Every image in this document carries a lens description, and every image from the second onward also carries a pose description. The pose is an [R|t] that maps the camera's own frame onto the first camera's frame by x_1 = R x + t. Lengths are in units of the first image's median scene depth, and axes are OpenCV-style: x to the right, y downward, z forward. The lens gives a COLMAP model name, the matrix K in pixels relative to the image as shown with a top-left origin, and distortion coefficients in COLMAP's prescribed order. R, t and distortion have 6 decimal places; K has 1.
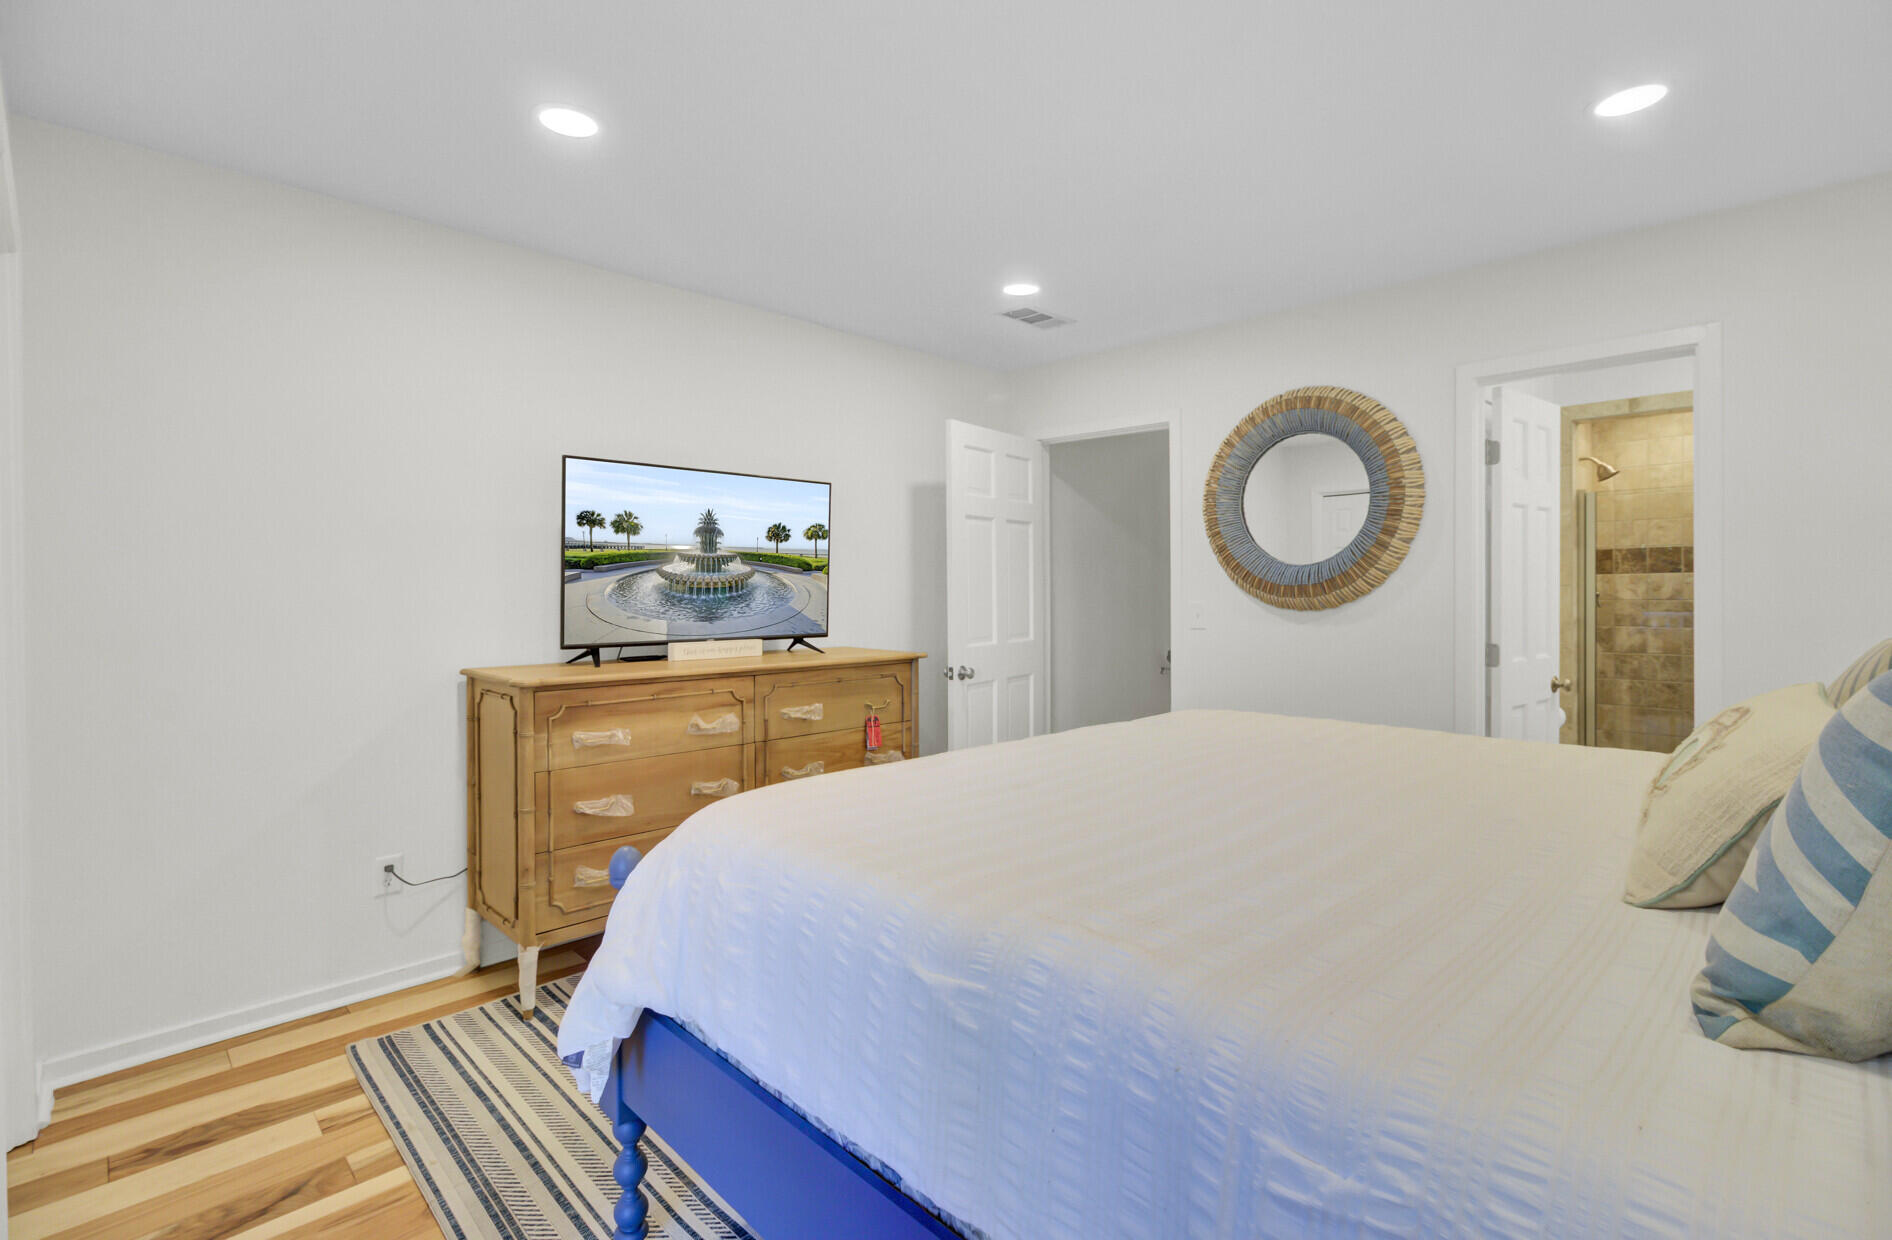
lens RADIAL K [[876.2, 0, 946.9], [0, 876.2, 602.9], [0, 0, 1]] dist [-0.000353, 0.000061]
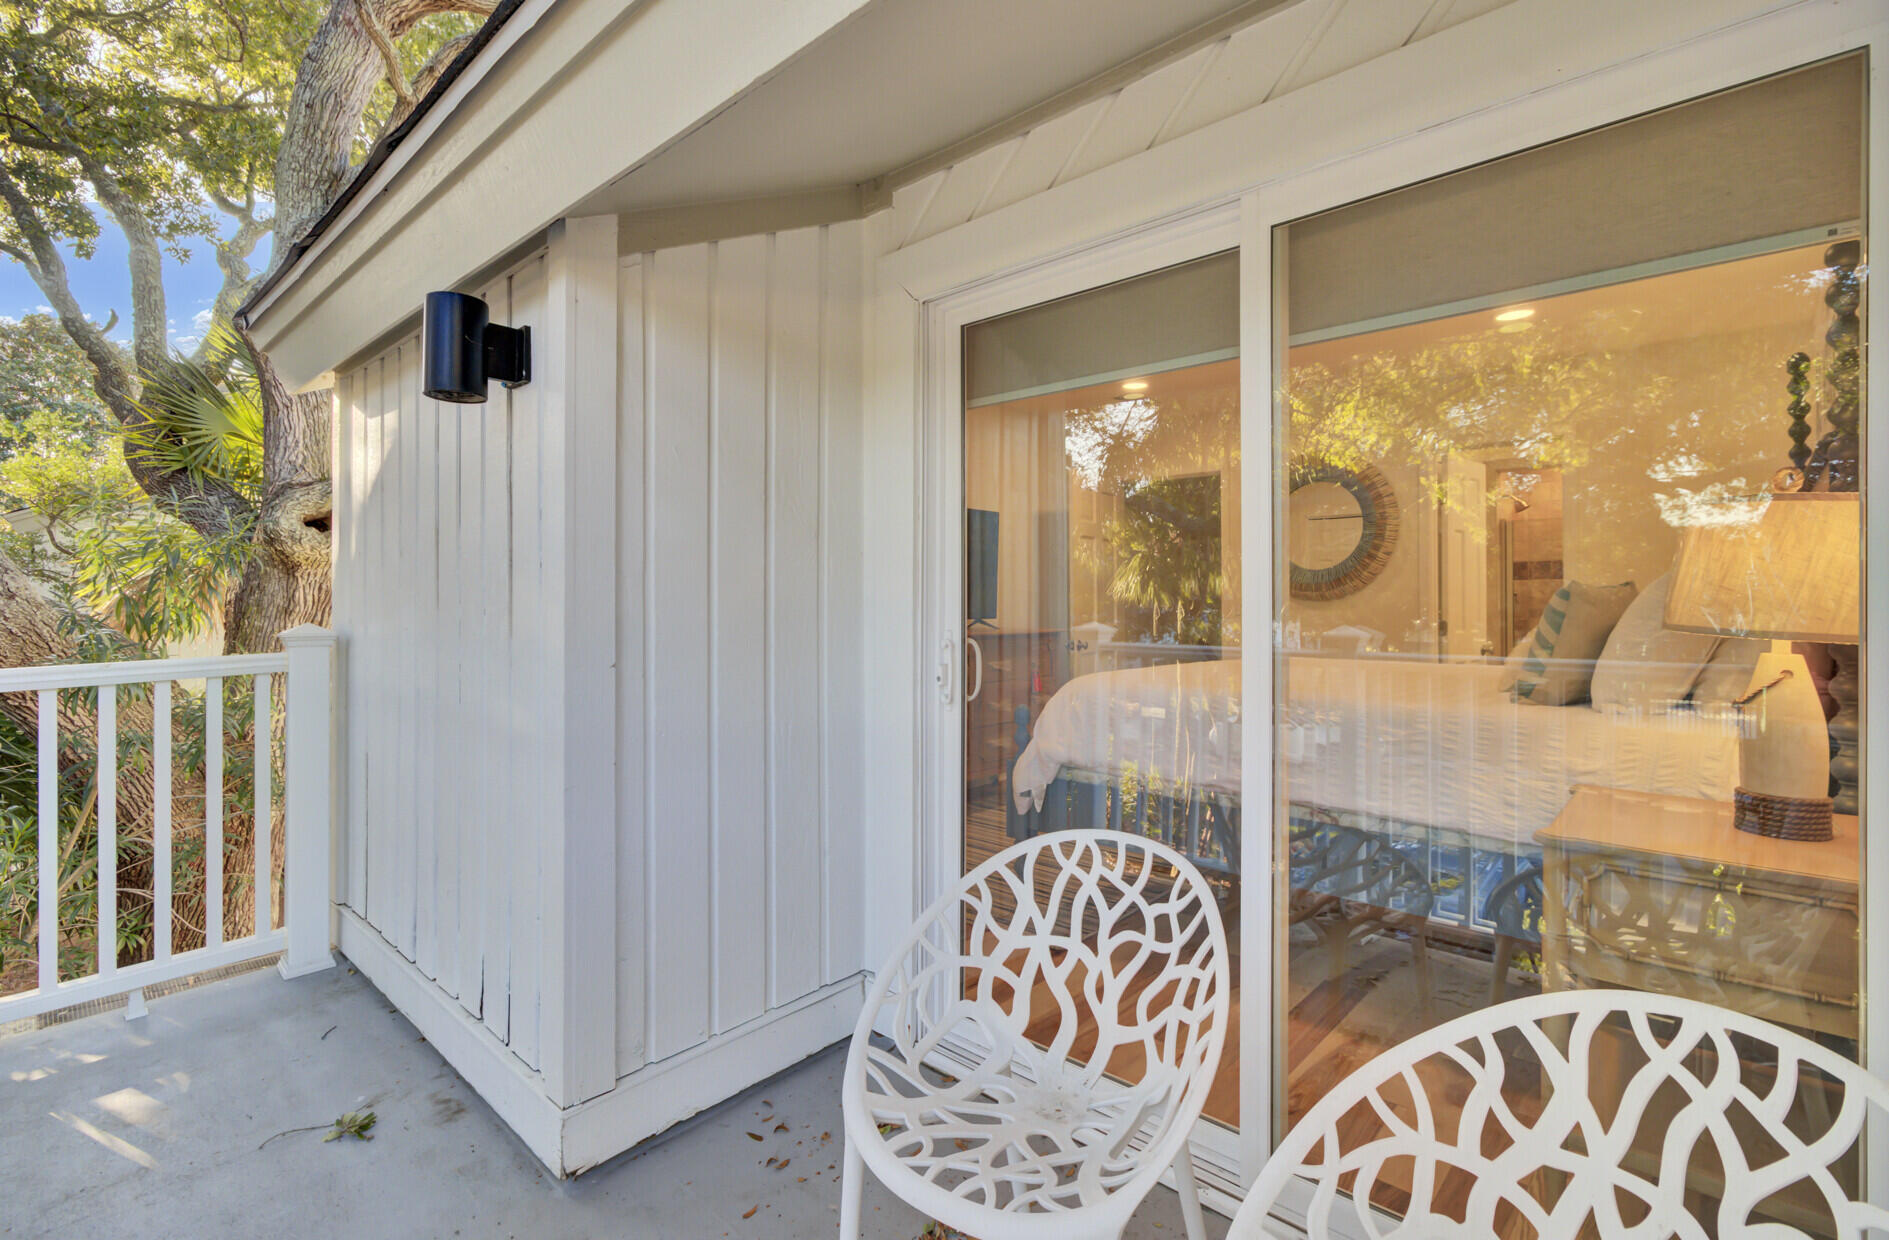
lens RADIAL K [[874.8, 0, 945.4], [0, 874.8, 602.9], [0, 0, 1]] dist [-0.000353, 0.000061]
pose [[0.999037, 0.002414, 0.043818, -0.309958], [-0.001704, 0.999867, -0.016222, 0.040585], [-0.043851, 0.016131, 0.998908, -0.484427]]
